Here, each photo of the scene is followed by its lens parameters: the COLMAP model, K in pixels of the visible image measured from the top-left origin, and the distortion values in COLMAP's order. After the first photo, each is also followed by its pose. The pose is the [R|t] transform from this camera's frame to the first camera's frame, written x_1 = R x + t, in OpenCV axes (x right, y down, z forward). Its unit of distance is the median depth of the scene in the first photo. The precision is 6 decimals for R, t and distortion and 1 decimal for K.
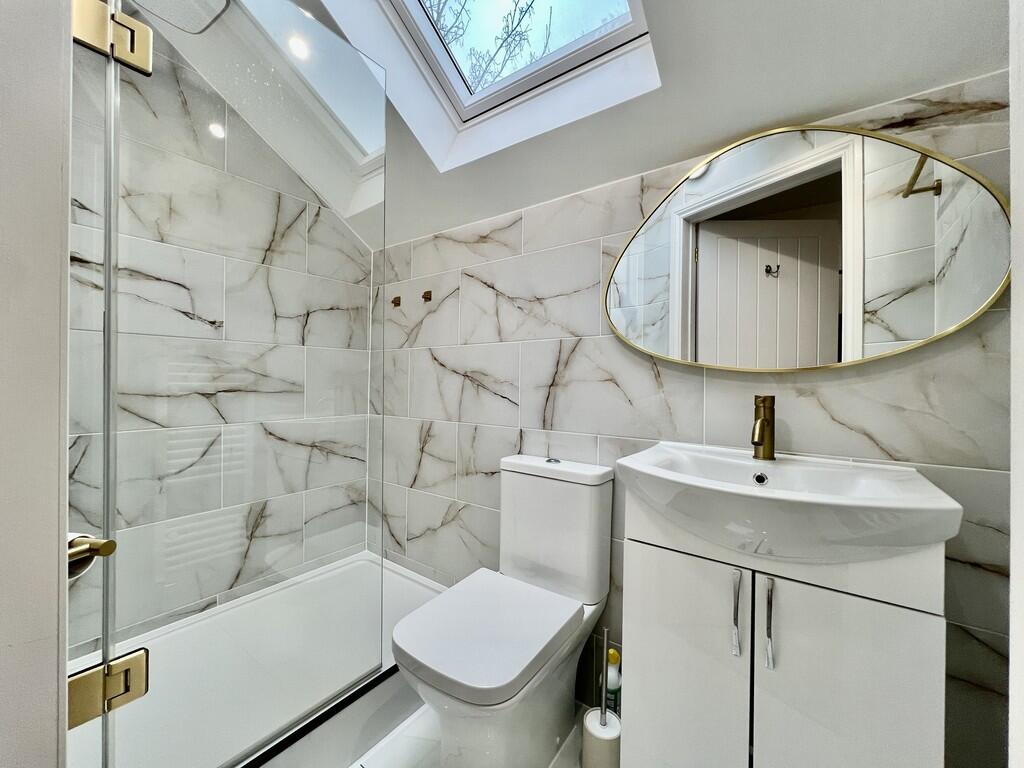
lens RADIAL K [[408.0, 0, 510.8], [0, 408.0, 381.3], [0, 0, 1]] dist [-0.002060, -0.000358]
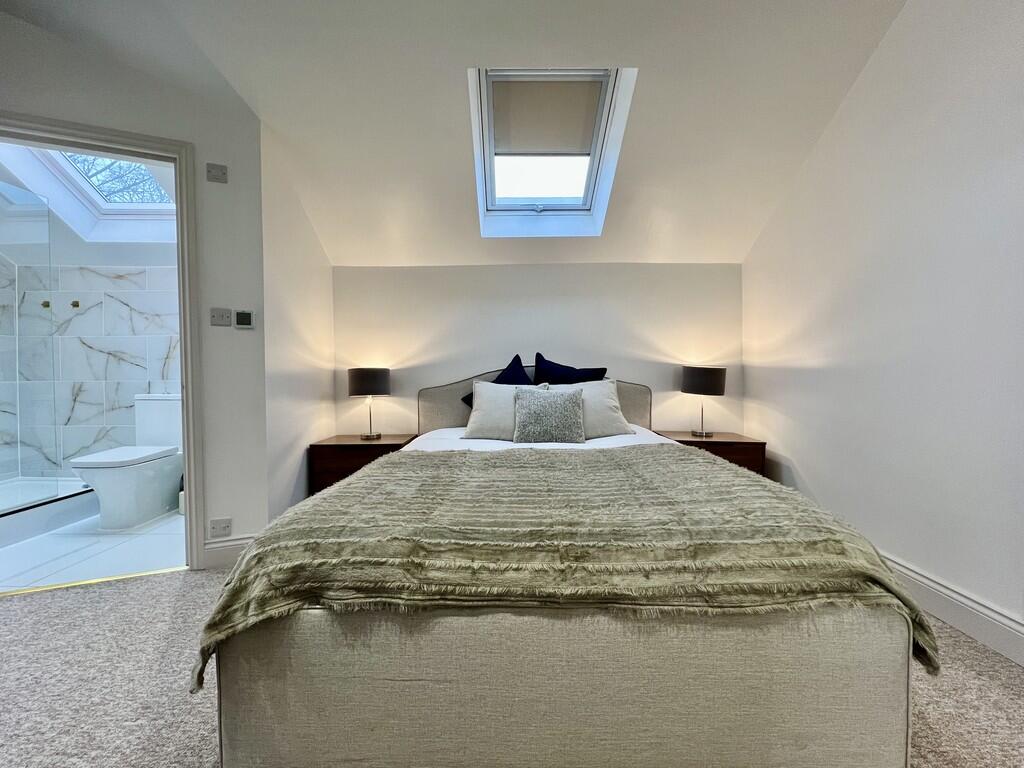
lens RADIAL K [[427.6, 0, 508.8], [0, 427.6, 380.4], [0, 0, 1]] dist [-0.002168, -0.000130]
pose [[0.803463, -0.027819, 0.594705, 0.172008], [0.011601, 0.999450, 0.031080, 0.063365], [-0.595242, -0.018072, 0.803343, -1.477977]]
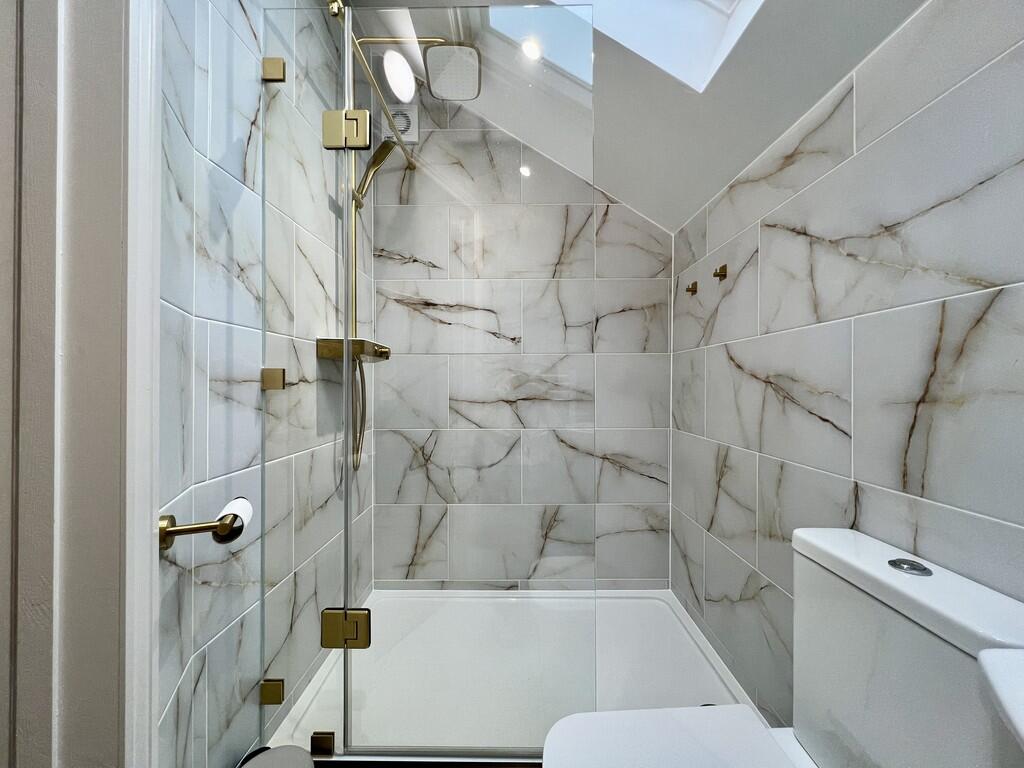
lens RADIAL K [[408.0, 0, 510.8], [0, 408.0, 381.3], [0, 0, 1]] dist [-0.002060, -0.000358]
pose [[0.587597, -0.015545, -0.809004, 0.171856], [0.006389, 0.999873, -0.014572, -0.008061], [0.809128, 0.003394, 0.587622, 0.292077]]
